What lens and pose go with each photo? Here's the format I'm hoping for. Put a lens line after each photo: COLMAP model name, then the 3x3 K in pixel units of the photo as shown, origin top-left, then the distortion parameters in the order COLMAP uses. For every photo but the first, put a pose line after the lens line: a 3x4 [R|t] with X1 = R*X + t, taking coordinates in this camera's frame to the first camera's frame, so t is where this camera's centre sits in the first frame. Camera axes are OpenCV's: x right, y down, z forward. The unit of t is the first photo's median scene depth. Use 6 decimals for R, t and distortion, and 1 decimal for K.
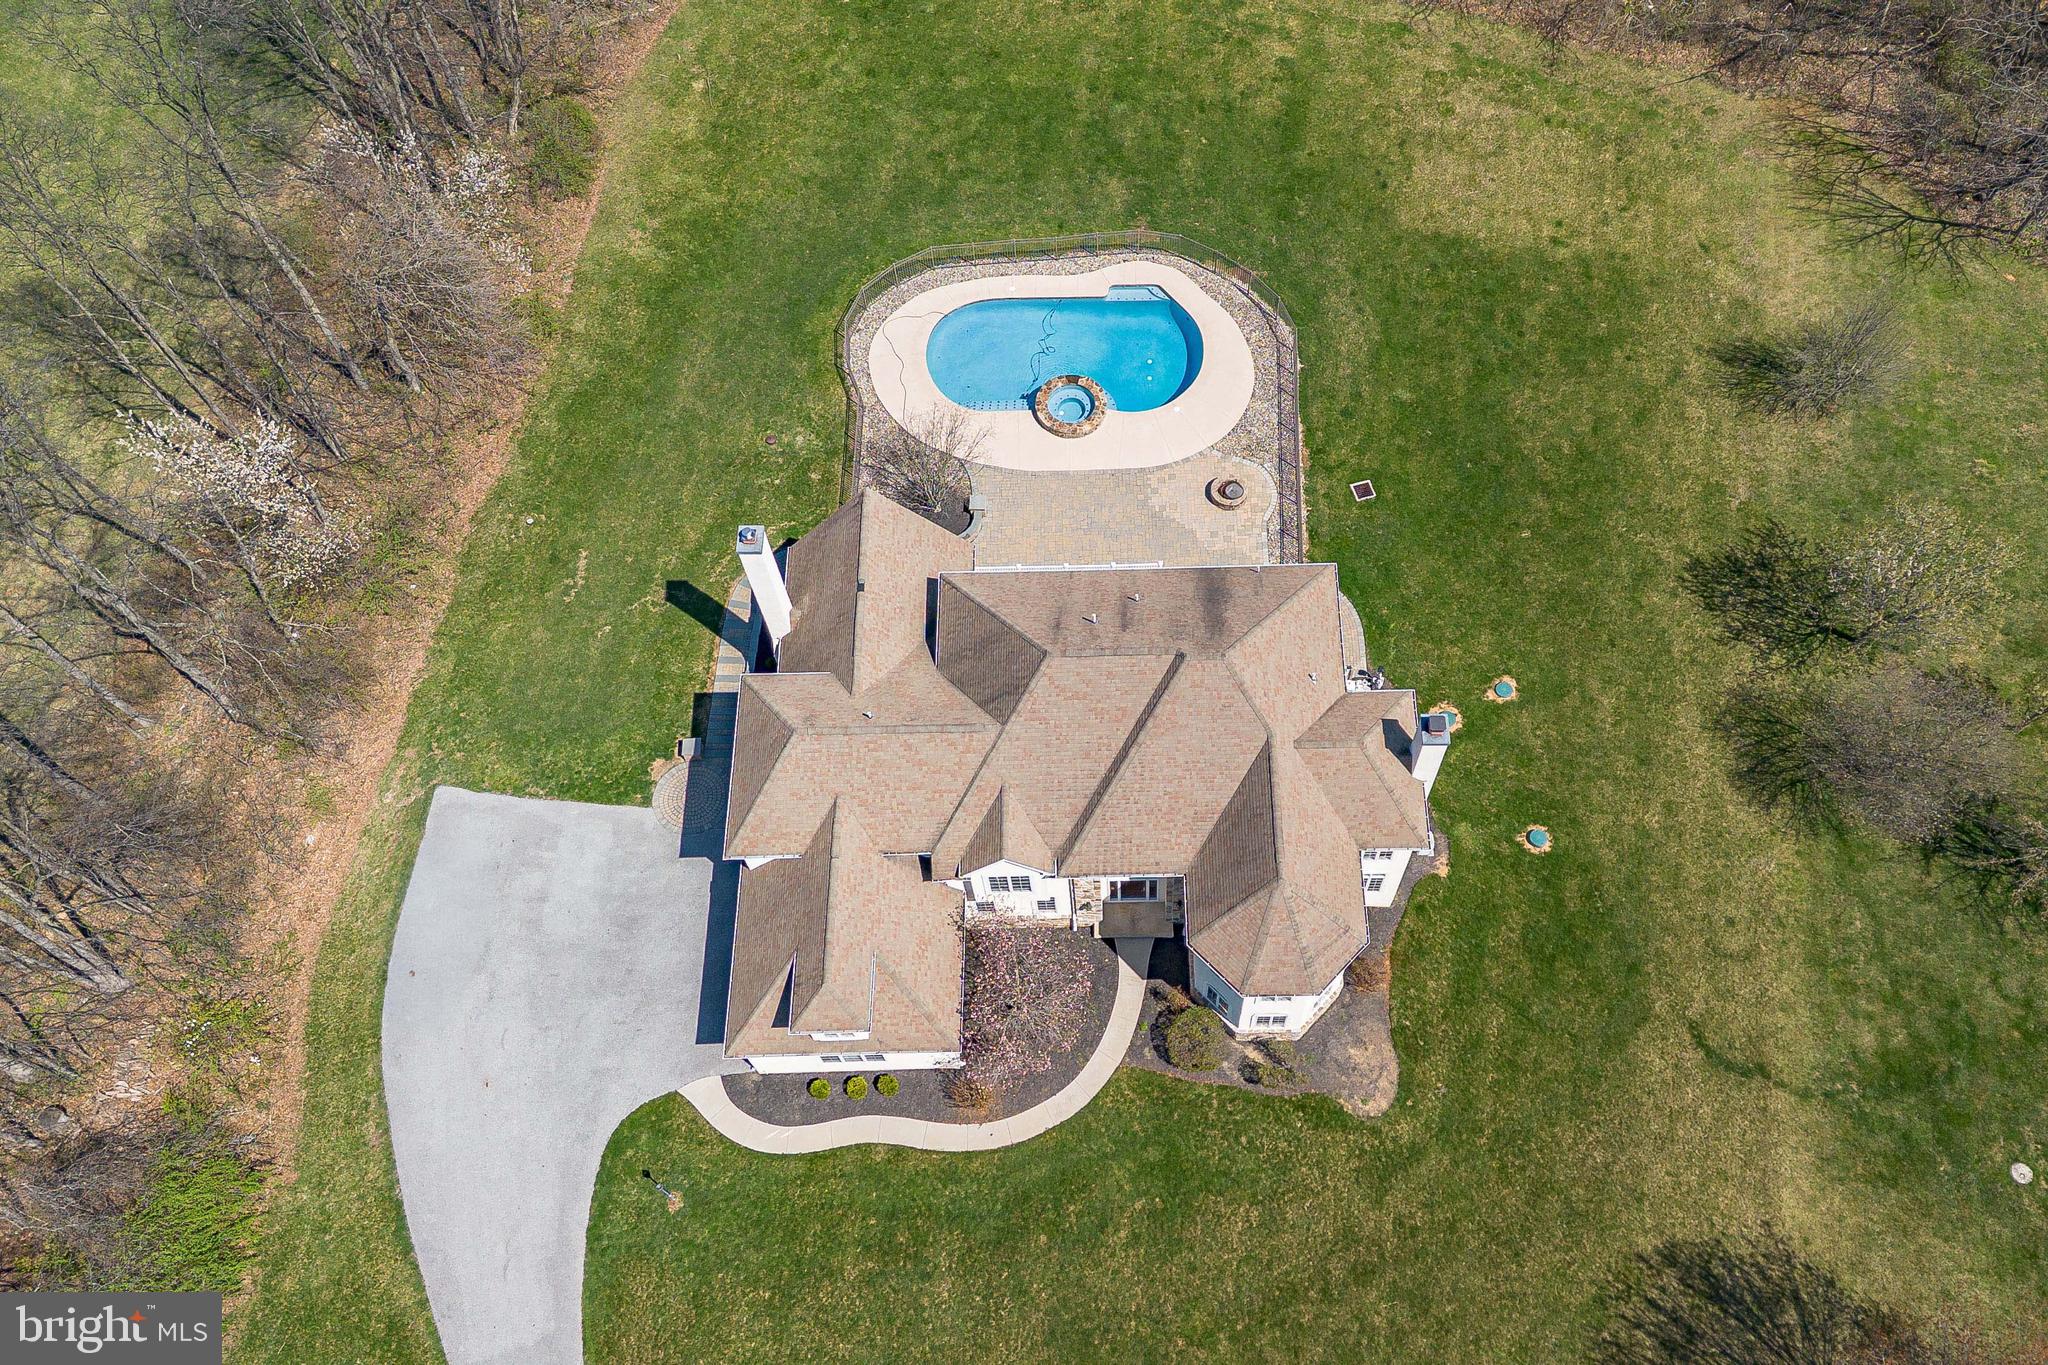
lens RADIAL K [[1714.6, 0, 1123.8], [0, 1714.6, 678.5], [0, 0, 1]] dist [0.070547, -0.057743]
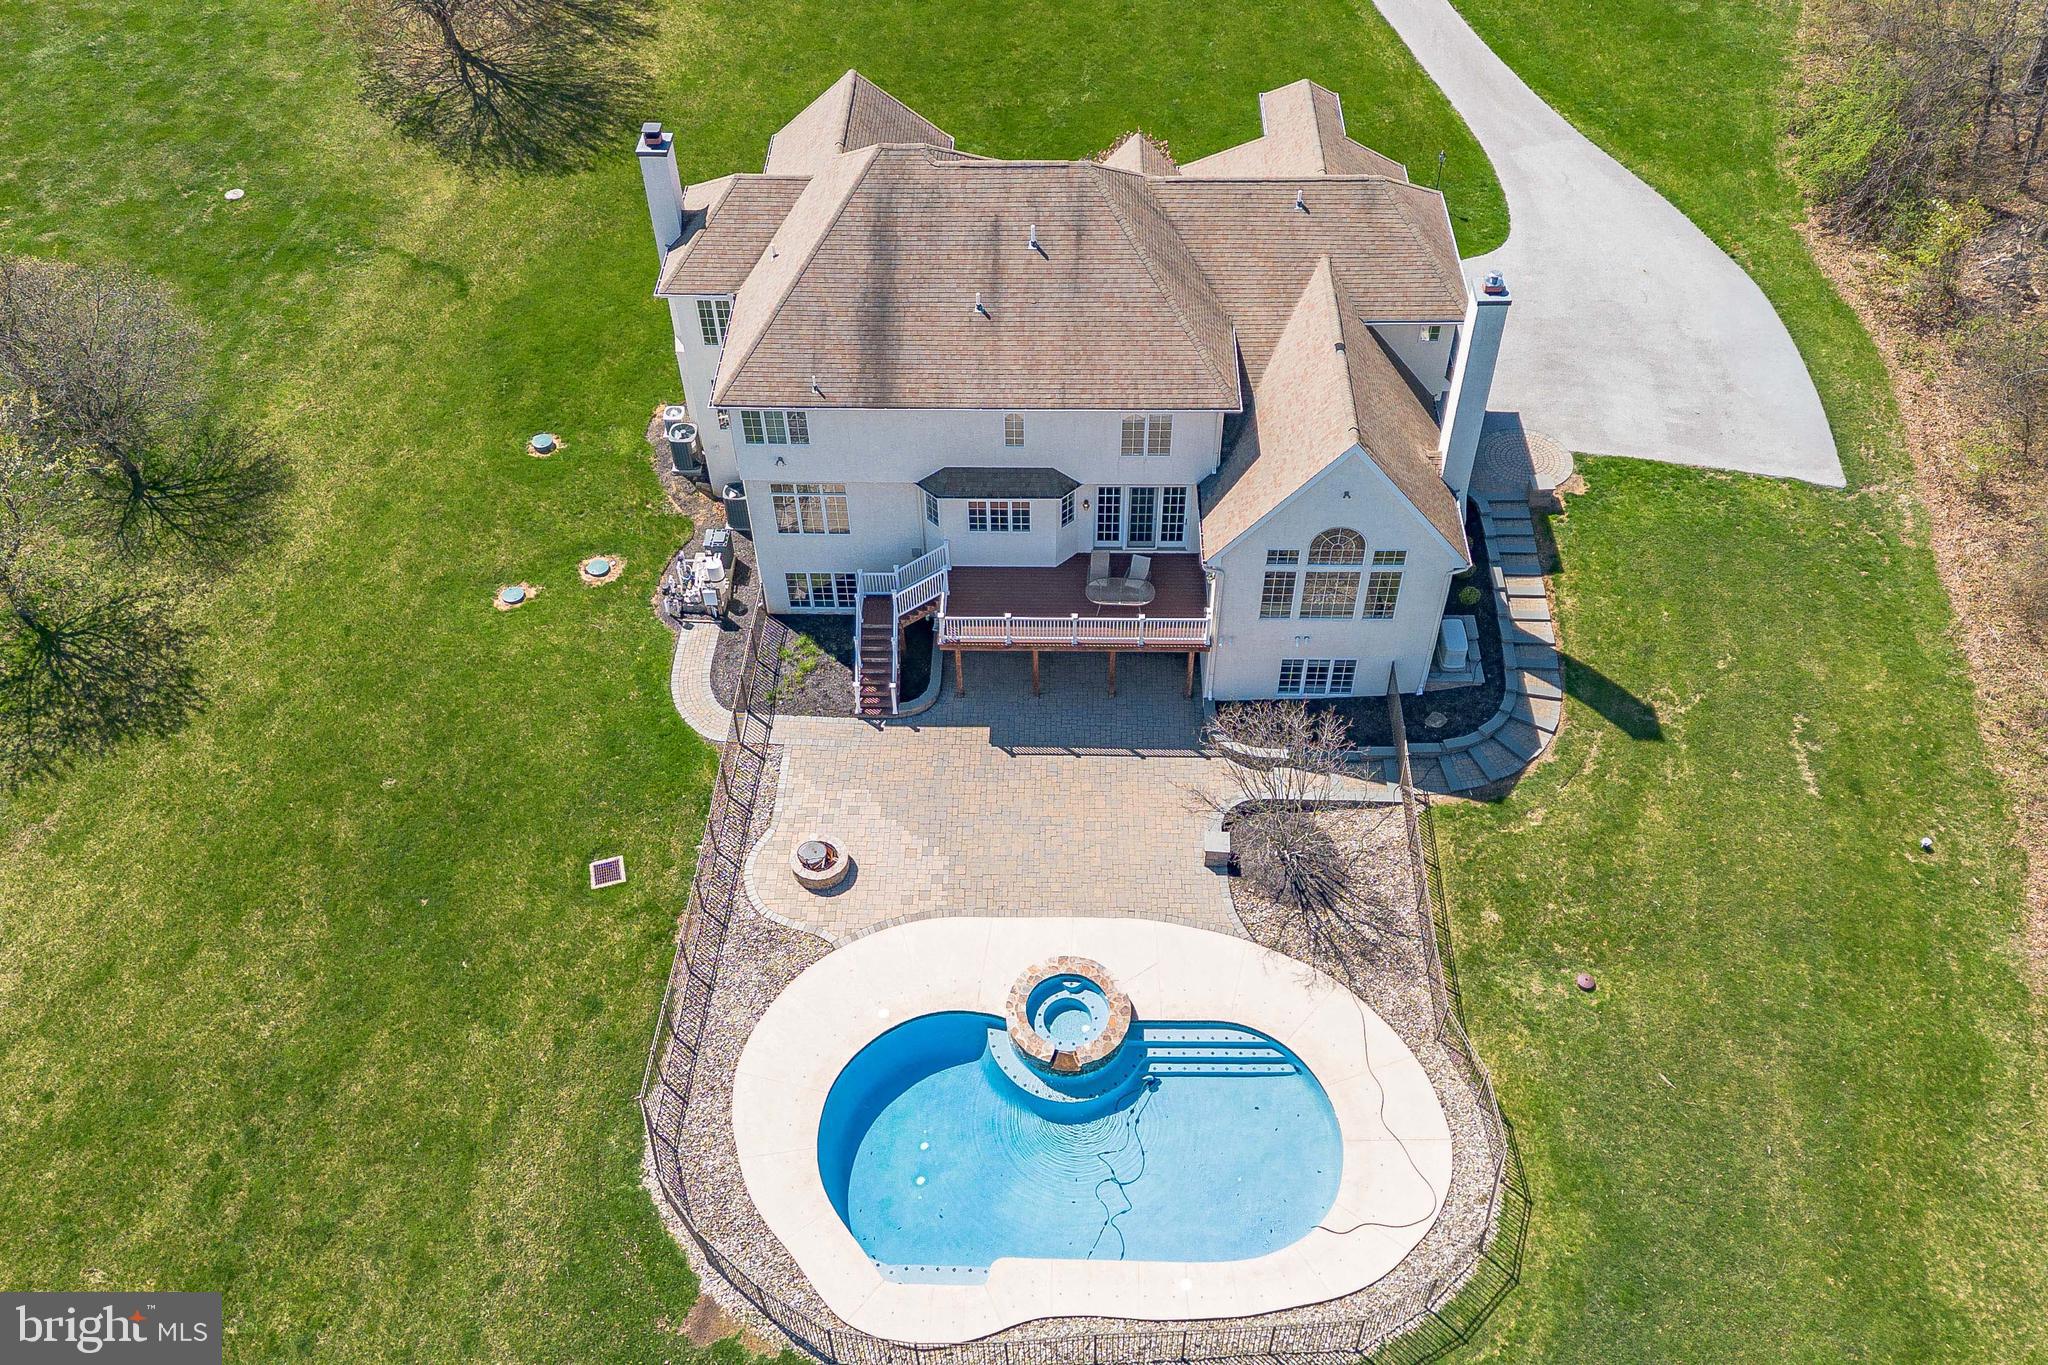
lens RADIAL K [[1705.3, 0, 1029.2], [0, 1705.3, 681.7], [0, 0, 1]] dist [0.069507, -0.056030]
pose [[-0.998982, -0.014128, 0.042835, -0.046921], [0.045089, -0.337649, 0.940191, -0.757412], [0.001180, 0.941166, 0.337943, 0.812829]]
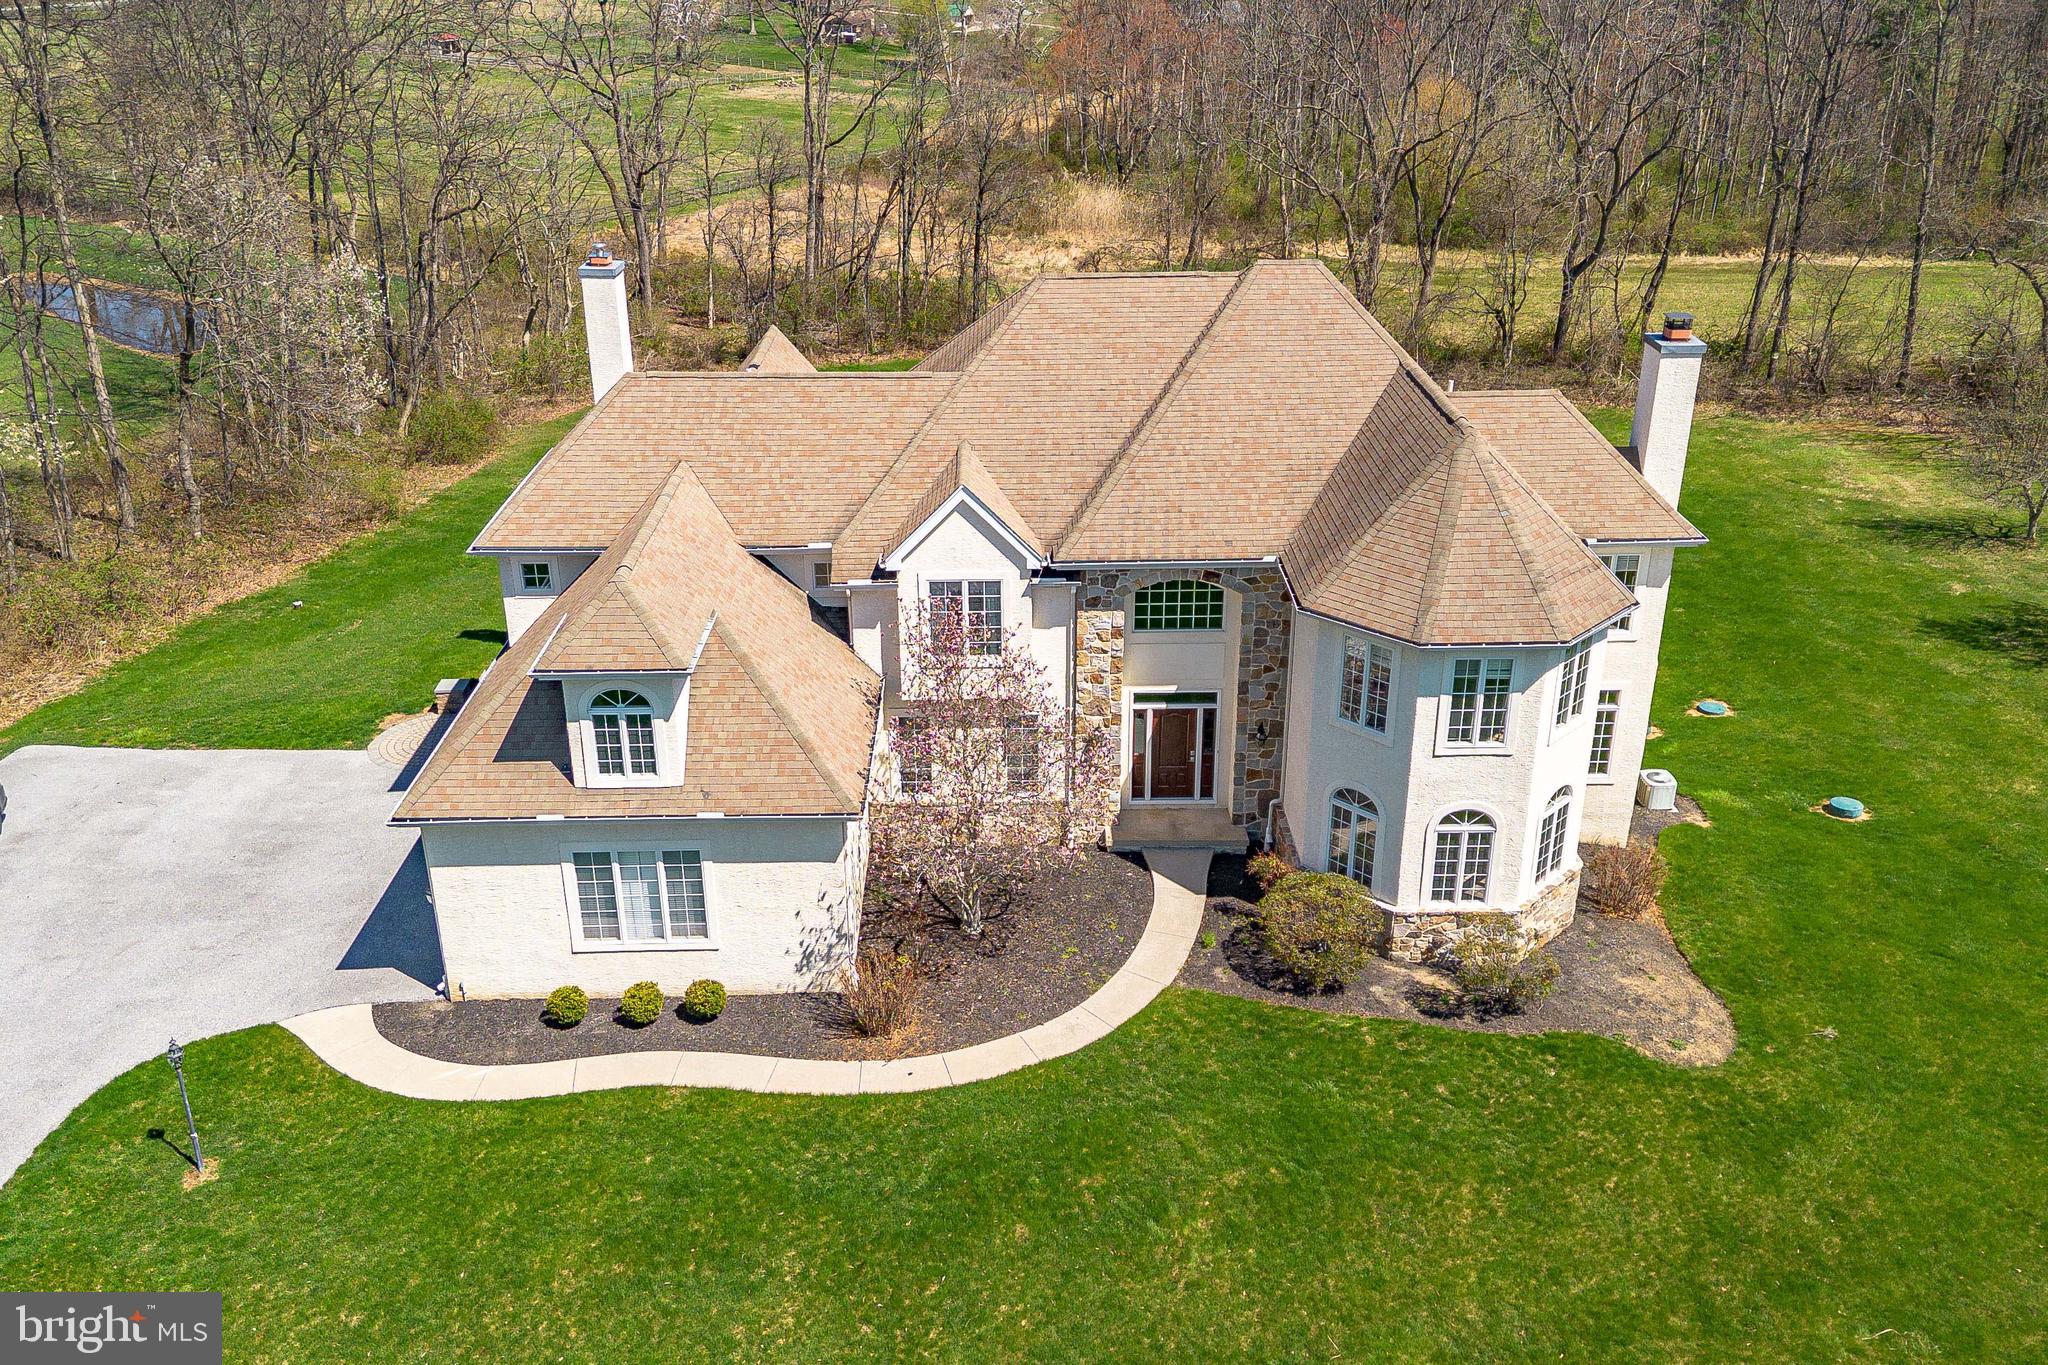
lens RADIAL K [[1705.3, 0, 1029.2], [0, 1705.3, 681.7], [0, 0, 1]] dist [0.069507, -0.056030]
pose [[0.999987, 0.005120, -0.000546, -0.039938], [-0.004333, 0.779503, -0.626384, 0.430054], [-0.002781, 0.626378, 0.779515, 0.506800]]
